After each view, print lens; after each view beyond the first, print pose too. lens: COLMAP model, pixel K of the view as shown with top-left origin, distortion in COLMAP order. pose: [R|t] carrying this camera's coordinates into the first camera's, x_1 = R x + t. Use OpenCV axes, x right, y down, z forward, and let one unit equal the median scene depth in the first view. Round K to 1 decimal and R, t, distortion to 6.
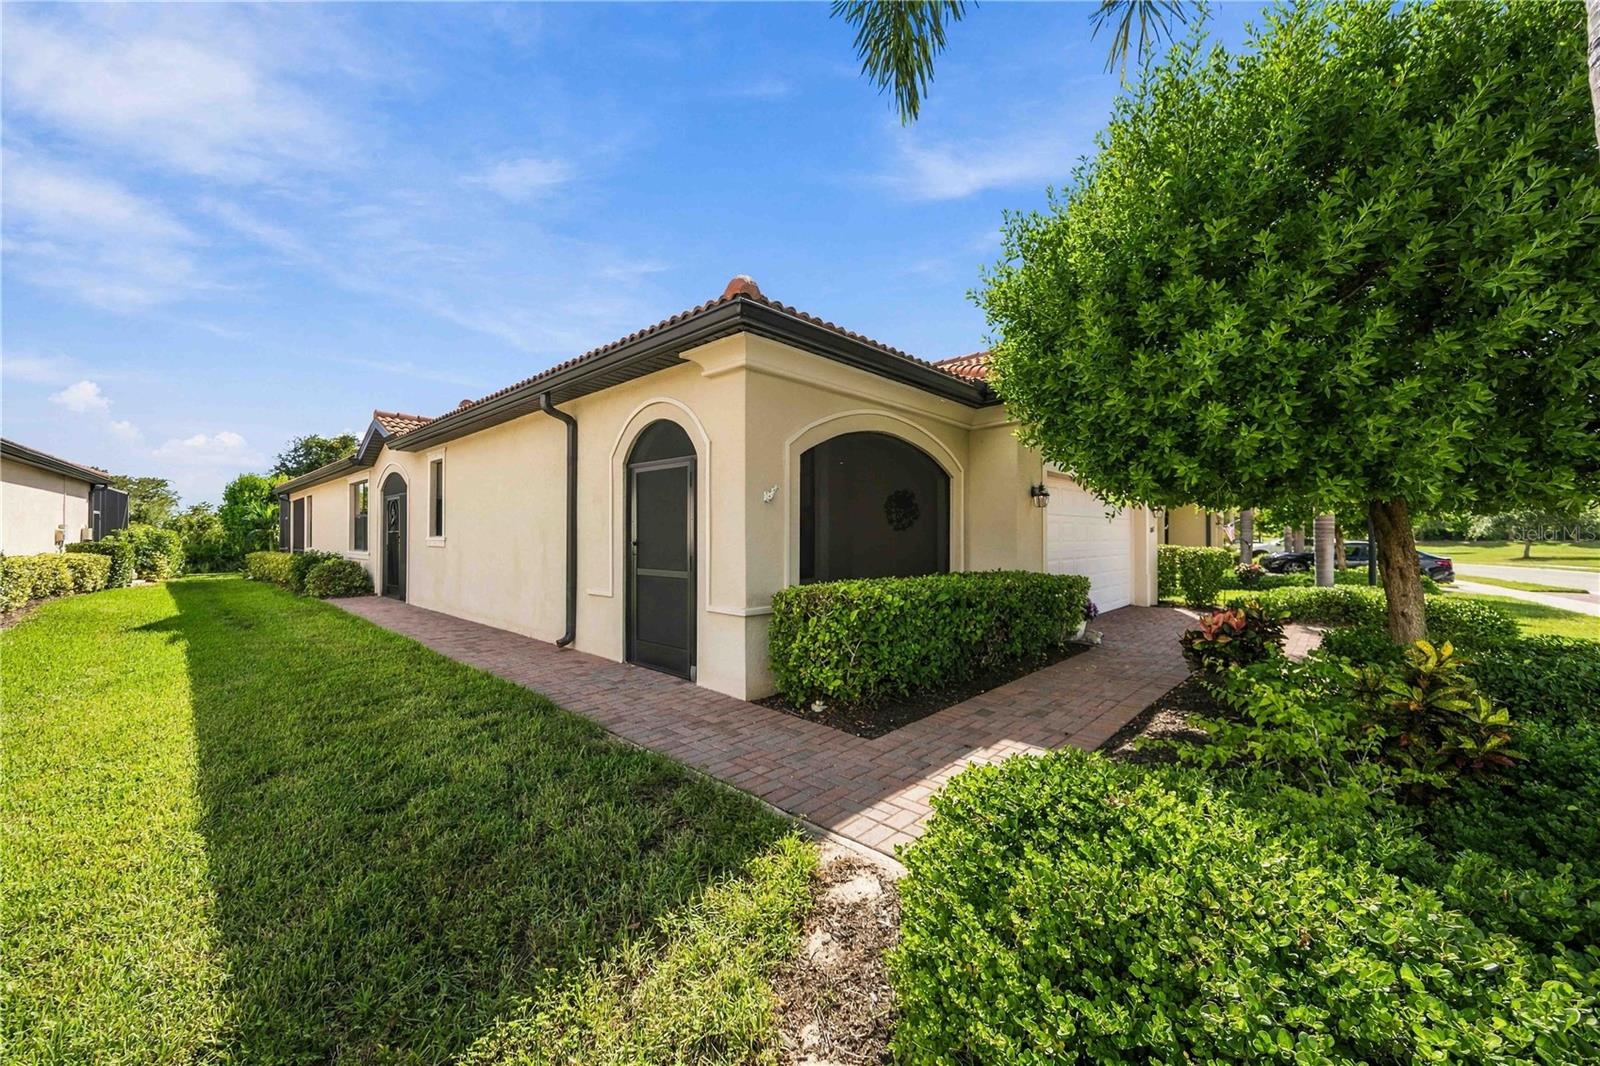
lens RADIAL K [[632.9, 0, 801.1], [0, 632.9, 527.1], [0, 0, 1]] dist [0.006376, -0.000075]
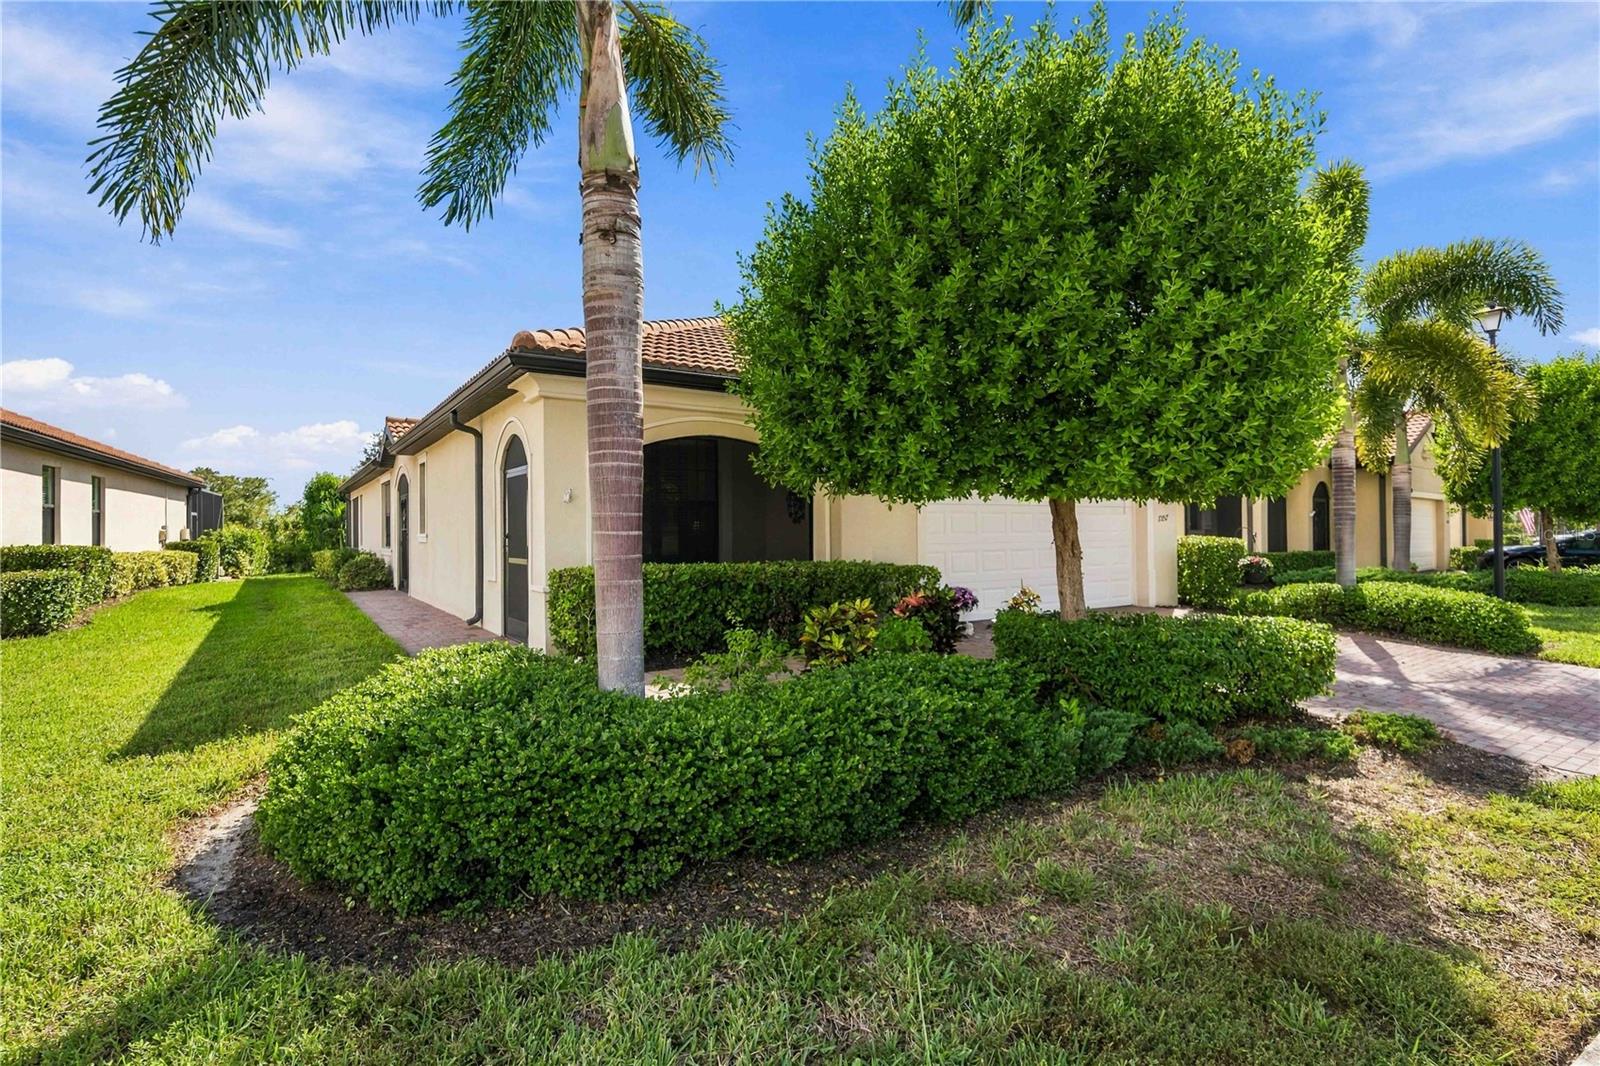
lens RADIAL K [[812.9, 0, 800.0], [0, 812.9, 524.9], [0, 0, 1]] dist [-0.007318, -0.000301]
pose [[0.977184, -0.010345, -0.212143, 0.230997], [0.011545, 0.999924, 0.004418, 0.001177], [0.212082, -0.006767, 0.977229, -0.148702]]
